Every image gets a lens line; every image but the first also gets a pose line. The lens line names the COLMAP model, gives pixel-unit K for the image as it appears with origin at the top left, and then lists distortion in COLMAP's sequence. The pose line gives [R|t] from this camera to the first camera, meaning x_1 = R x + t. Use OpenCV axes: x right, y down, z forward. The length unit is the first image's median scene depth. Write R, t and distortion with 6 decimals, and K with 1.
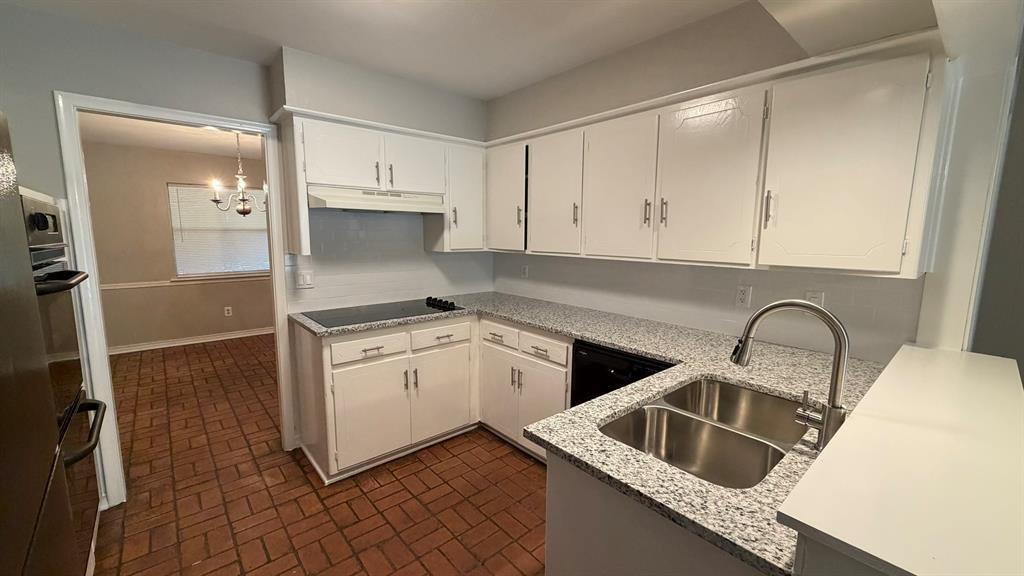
lens RADIAL K [[407.9, 0, 506.6], [0, 407.9, 289.4], [0, 0, 1]] dist [0.000031, -0.000264]
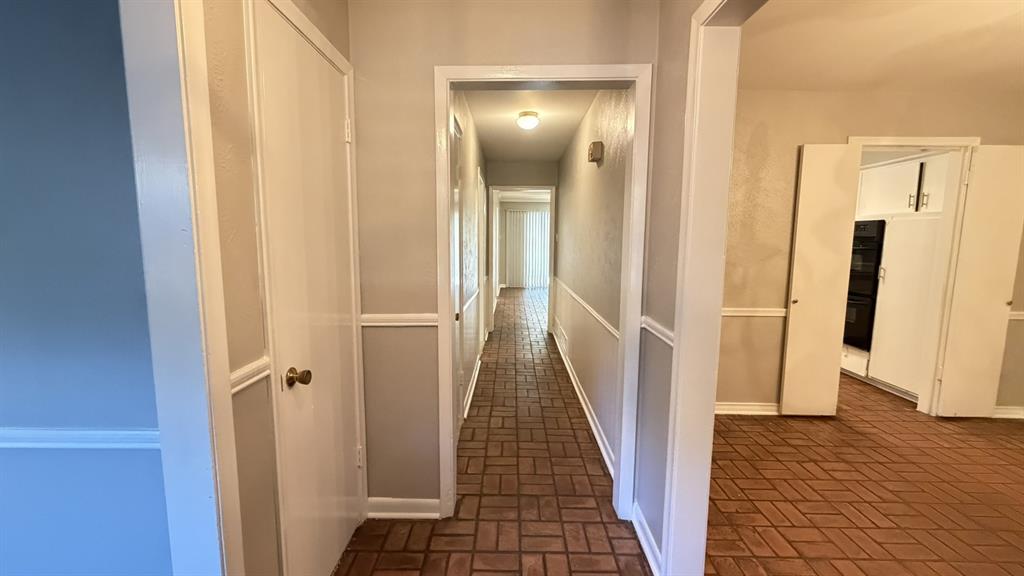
lens RADIAL K [[422.7, 0, 506.2], [0, 422.7, 288.9], [0, 0, 1]] dist [0.000386, 0.000063]
pose [[-0.748233, -0.091575, 0.657085, -0.670158], [0.076715, 0.971842, 0.222797, -0.318706], [-0.658985, 0.217112, -0.720139, 2.574256]]
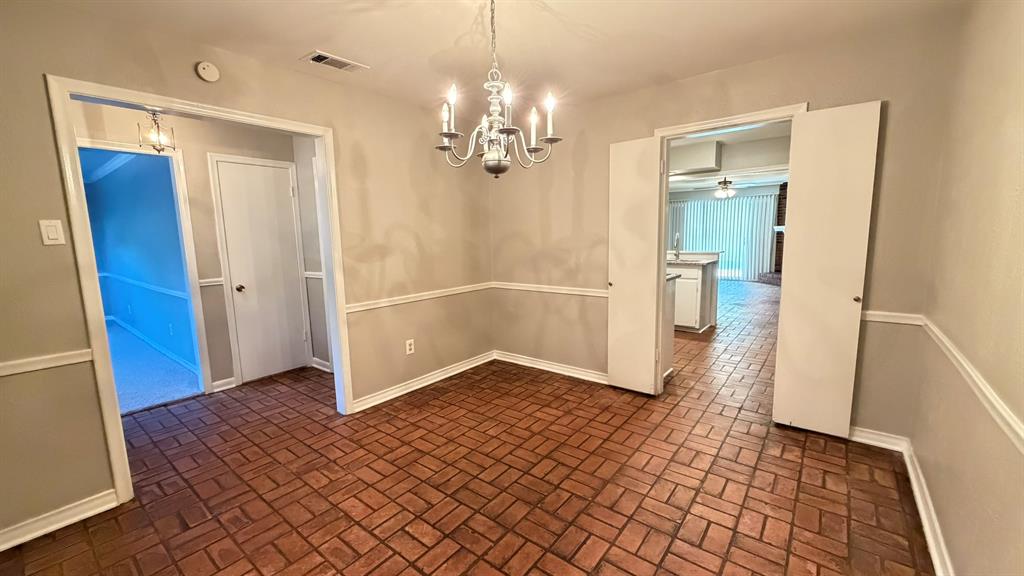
lens RADIAL K [[403.1, 0, 509.3], [0, 403.1, 291.3], [0, 0, 1]] dist [0.000244, 0.000050]
pose [[-0.187301, -0.143551, 0.971757, -1.712905], [0.156304, 0.972305, 0.173759, -0.207223], [-0.969787, 0.184434, -0.159676, 1.693109]]
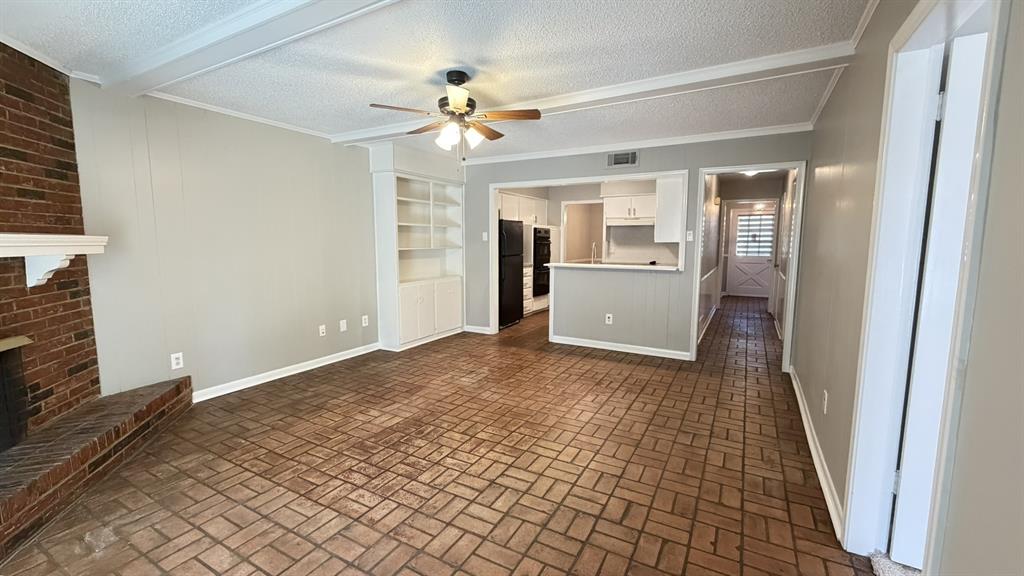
lens RADIAL K [[428.6, 0, 504.6], [0, 428.6, 288.5], [0, 0, 1]] dist [0.001056, 0.000052]
pose [[0.337941, 0.100031, -0.935836, 2.169369], [-0.128664, 0.989911, 0.059349, 0.163947], [0.932331, 0.100352, 0.347402, -0.743574]]
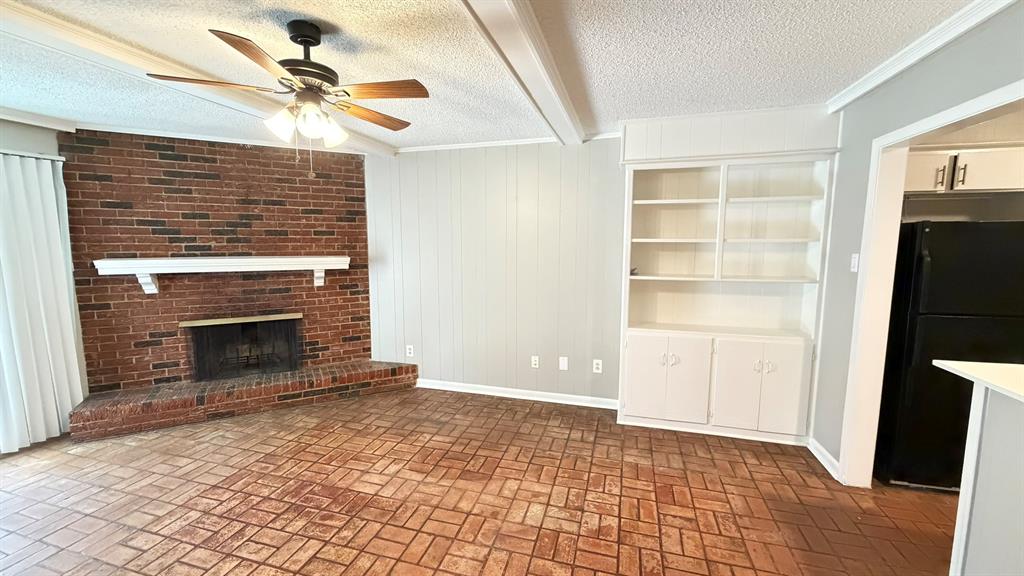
lens RADIAL K [[407.9, 0, 506.6], [0, 407.9, 289.4], [0, 0, 1]] dist [0.000031, -0.000264]
pose [[-0.838007, 0.057684, -0.542602, 1.159164], [-0.080775, 0.970327, 0.227907, -0.058560], [0.539648, 0.234817, -0.808481, 0.294721]]
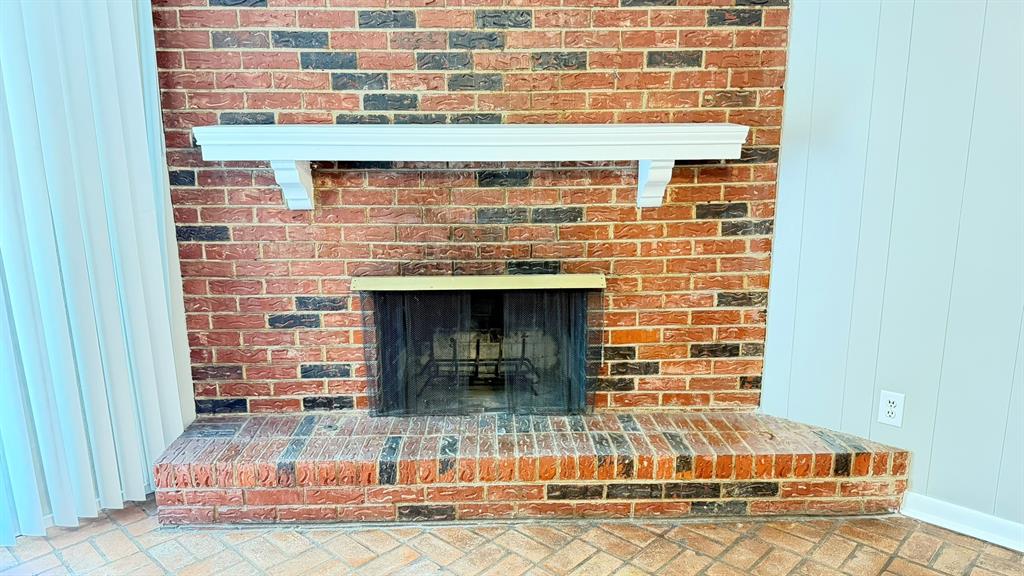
lens RADIAL K [[712.3, 0, 513.6], [0, 712.3, 293.2], [0, 0, 1]] dist [0.053245, -0.002330]
pose [[-0.993232, 0.026821, -0.113009, 1.227664], [-0.014563, 0.936535, 0.350270, 0.105744], [0.115232, 0.349545, -0.929806, -0.394408]]
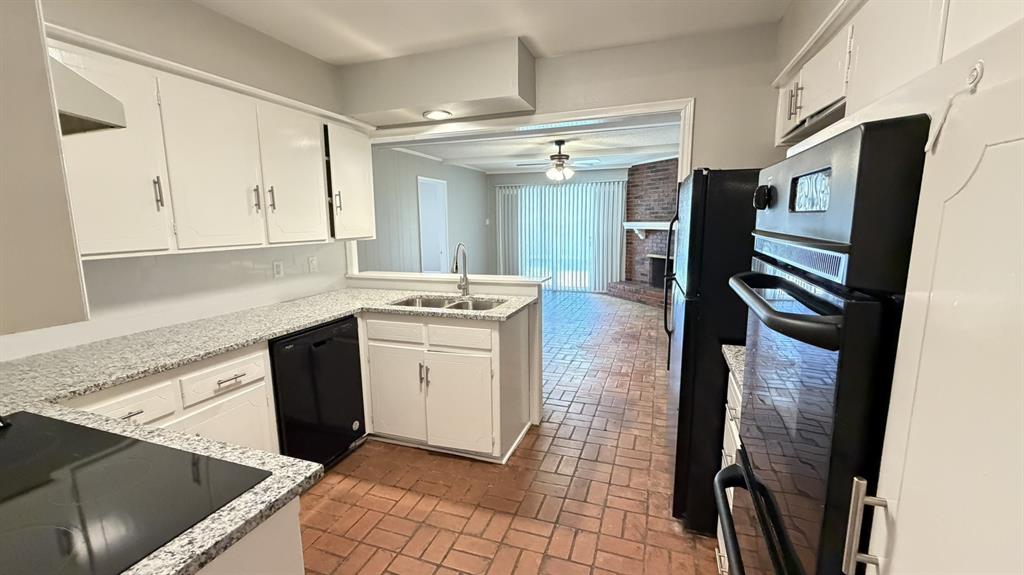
lens RADIAL K [[428.6, 0, 504.6], [0, 428.6, 288.0], [0, 0, 1]] dist [0.001056, 0.000052]
pose [[-0.489142, -0.139398, 0.860993, -0.742645], [0.127240, 0.965181, 0.228553, -0.115600], [-0.862873, 0.221347, -0.454373, 0.830920]]
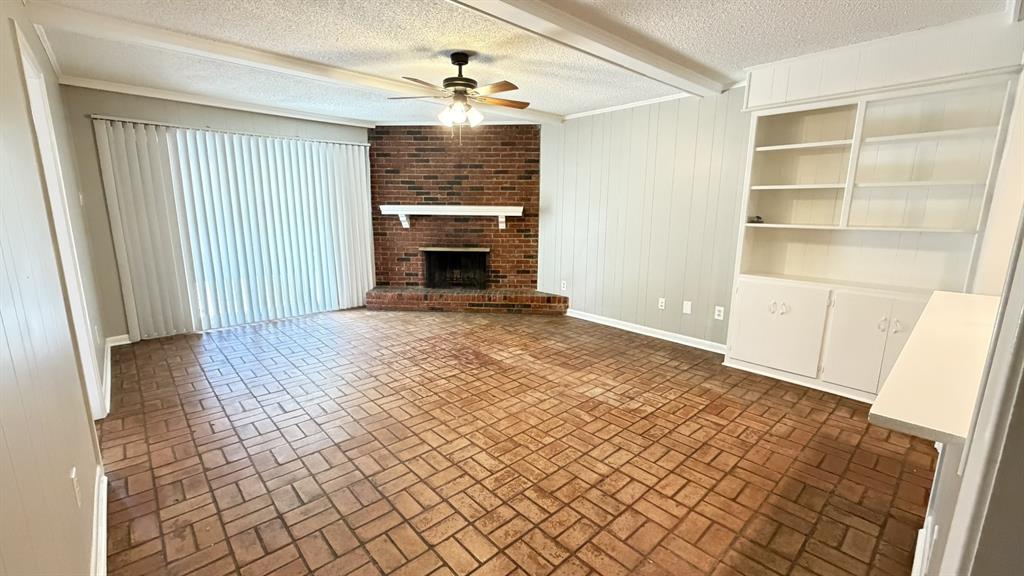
lens RADIAL K [[422.7, 0, 506.2], [0, 422.7, 288.9], [0, 0, 1]] dist [0.000386, 0.000063]
pose [[-0.999546, -0.007044, -0.029310, 0.949545], [-0.016181, 0.945748, 0.324499, -0.067811], [0.025434, 0.324826, -0.945432, 0.790776]]
